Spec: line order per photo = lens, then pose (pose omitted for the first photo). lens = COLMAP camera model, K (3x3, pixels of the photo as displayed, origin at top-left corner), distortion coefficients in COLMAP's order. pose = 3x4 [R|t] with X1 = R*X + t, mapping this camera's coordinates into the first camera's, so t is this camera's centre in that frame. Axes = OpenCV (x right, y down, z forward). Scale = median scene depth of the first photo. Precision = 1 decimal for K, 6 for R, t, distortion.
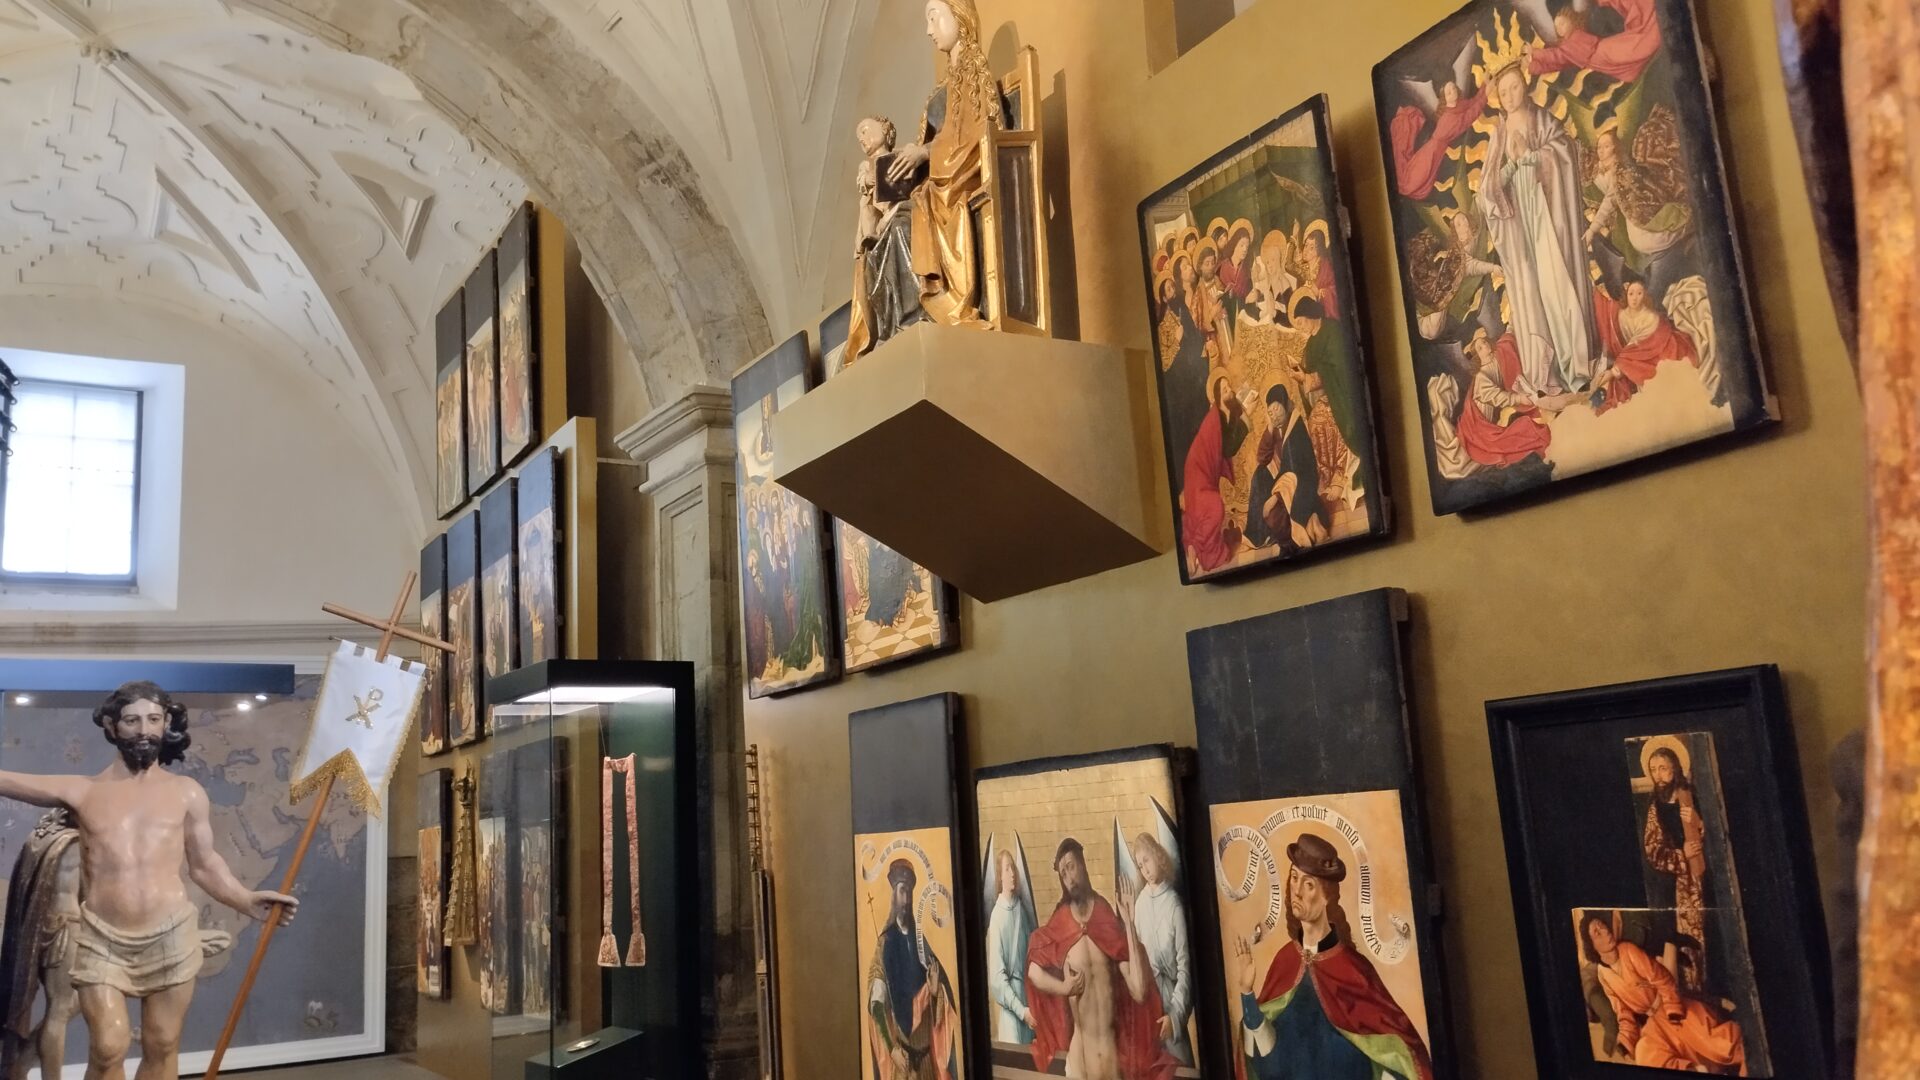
lens RADIAL K [[1596.0, 0, 963.2], [0, 1596.0, 542.9], [0, 0, 1]] dist [0.056184, -0.035972]
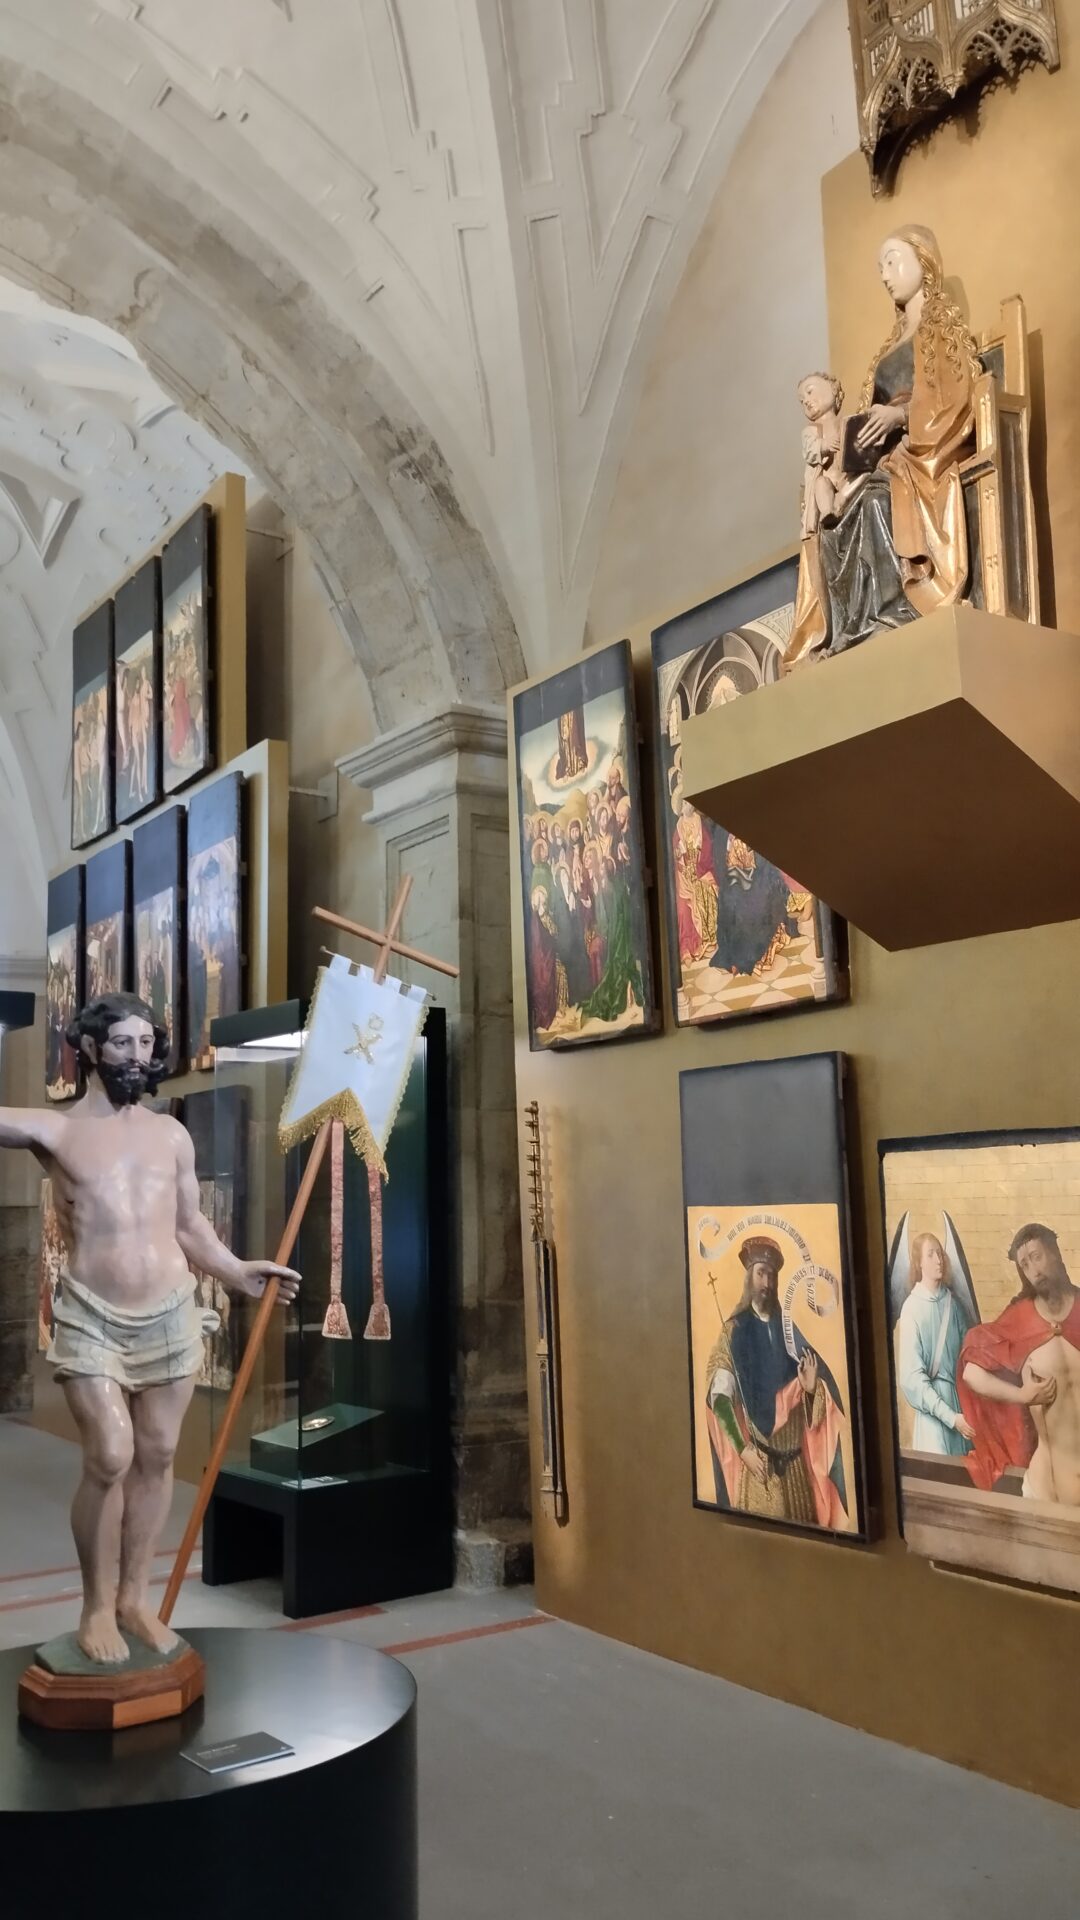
lens RADIAL K [[1596.0, 0, 540.7], [0, 1596.0, 958.7], [0, 0, 1]] dist [0.056184, -0.035972]
pose [[0.998432, 0.038784, 0.040373, -0.175386], [-0.040025, 0.998736, 0.030396, 0.019001], [-0.039143, -0.031964, 0.998722, 0.108639]]
